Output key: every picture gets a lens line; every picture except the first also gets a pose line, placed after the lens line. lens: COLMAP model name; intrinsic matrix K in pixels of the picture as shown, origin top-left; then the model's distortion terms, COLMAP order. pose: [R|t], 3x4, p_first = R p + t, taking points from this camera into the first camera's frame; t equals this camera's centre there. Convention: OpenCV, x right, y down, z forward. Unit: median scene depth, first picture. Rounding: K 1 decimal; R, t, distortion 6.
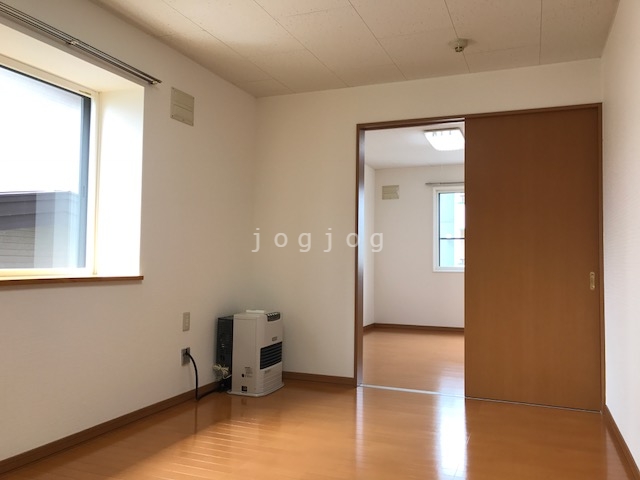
lens RADIAL K [[531.5, 0, 321.6], [0, 531.5, 235.5], [0, 0, 1]] dist [0.020477, -0.029571]
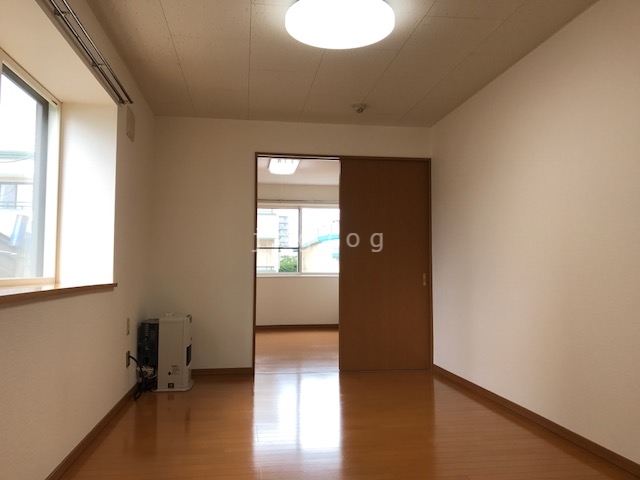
lens RADIAL K [[531.5, 0, 325.9], [0, 531.5, 239.3], [0, 0, 1]] dist [0.020477, -0.029571]
pose [[0.863029, 0.020580, 0.504735, -0.429013], [-0.017521, 0.999788, -0.010808, -0.006433], [-0.504850, 0.000484, 0.863207, -0.107762]]
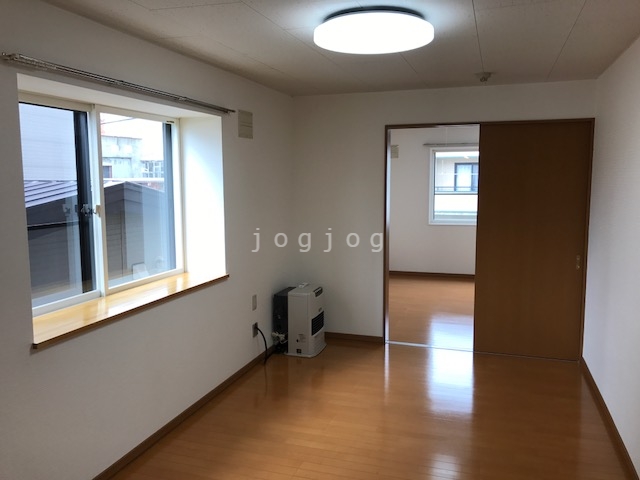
lens RADIAL K [[531.5, 0, 320.7], [0, 531.5, 234.6], [0, 0, 1]] dist [0.020477, -0.029571]
pose [[0.998295, -0.020753, 0.054547, -0.156218], [0.012166, 0.988107, 0.153284, -0.169655], [-0.057080, -0.152359, 0.986676, -0.184786]]
